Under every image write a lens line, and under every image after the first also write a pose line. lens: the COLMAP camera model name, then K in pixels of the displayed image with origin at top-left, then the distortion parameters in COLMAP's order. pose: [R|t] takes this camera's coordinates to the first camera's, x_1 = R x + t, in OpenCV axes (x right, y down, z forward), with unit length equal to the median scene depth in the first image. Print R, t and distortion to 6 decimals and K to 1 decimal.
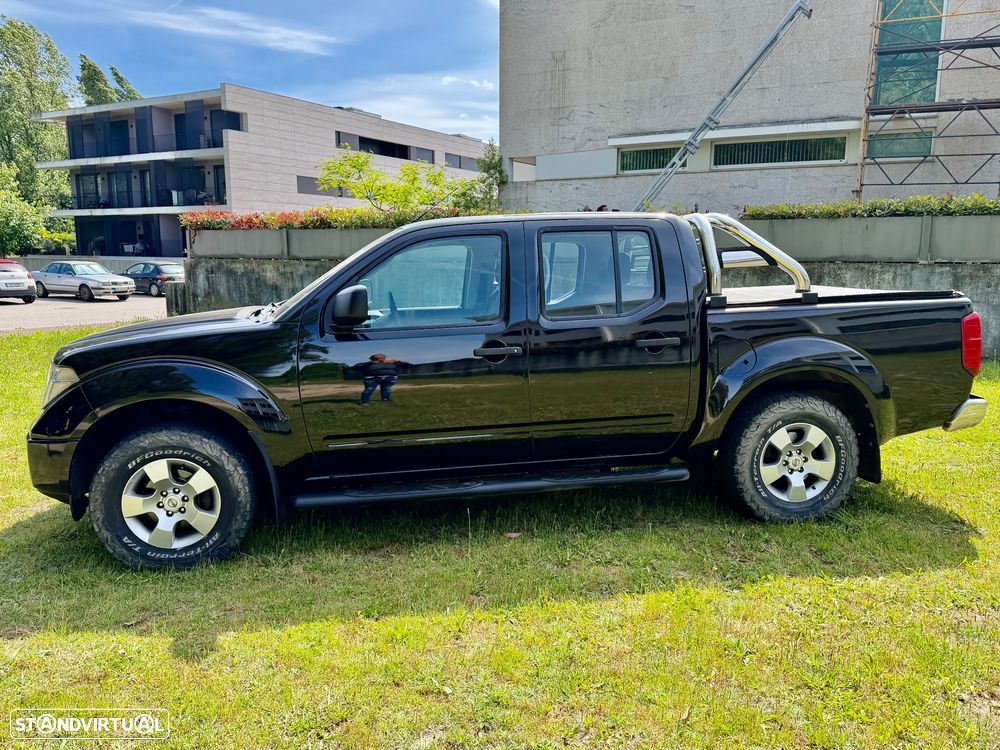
lens RADIAL K [[789.3, 0, 509.0], [0, 789.3, 369.4], [0, 0, 1]] dist [0.004493, -0.016574]
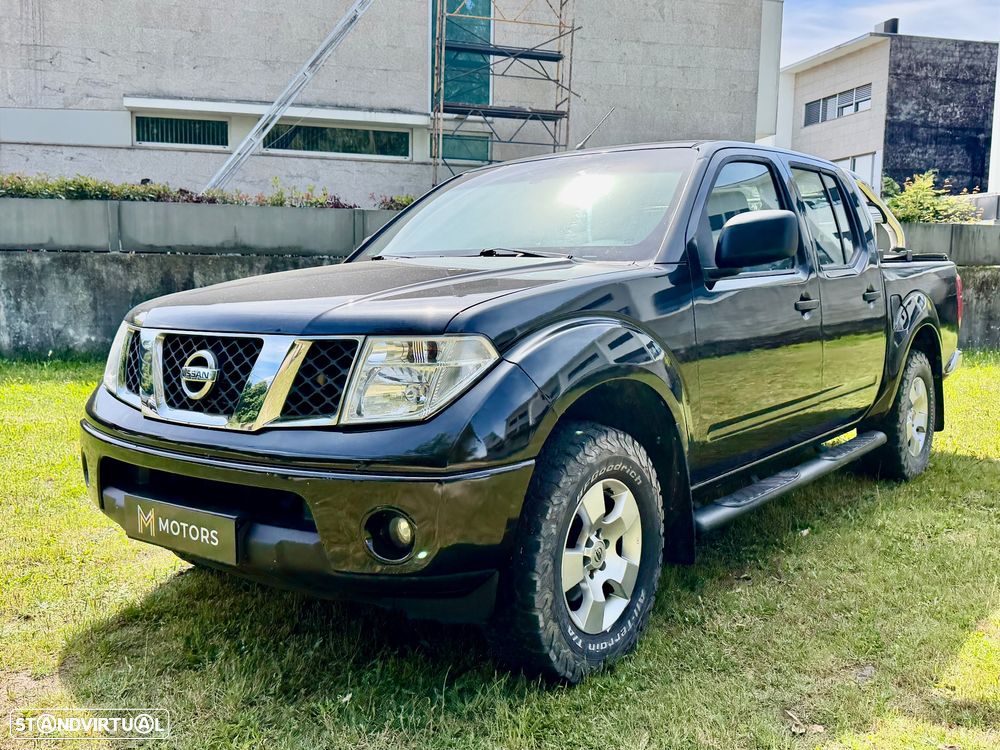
lens RADIAL K [[945.3, 0, 502.4], [0, 945.3, 358.2], [0, 0, 1]] dist [0.002026, 0.000000]
pose [[0.746376, -0.040192, 0.664310, -0.794701], [0.078564, 0.996516, -0.027978, 0.028245], [-0.660871, 0.073073, 0.746933, 0.416302]]
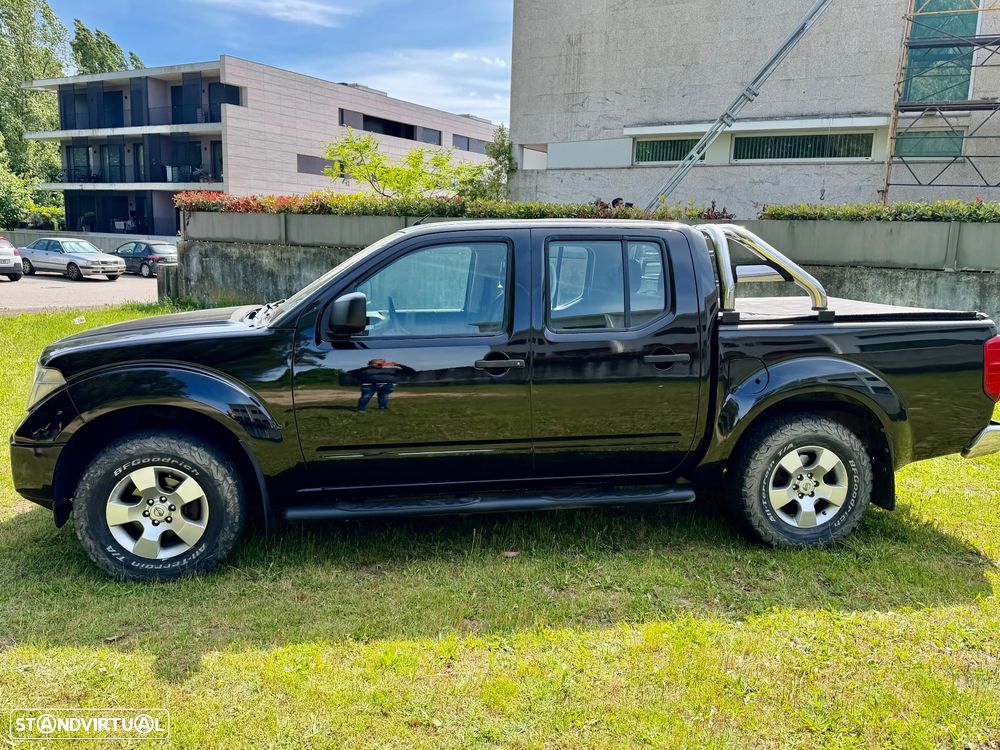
lens RADIAL K [[825.3, 0, 509.5], [0, 825.3, 367.6], [0, 0, 1]] dist [0.007747, -0.021916]
pose [[0.999569, 0.028982, -0.004590, 0.001860], [-0.028945, 0.999550, 0.007900, -0.023079], [0.004817, -0.007764, 0.999958, -0.006253]]
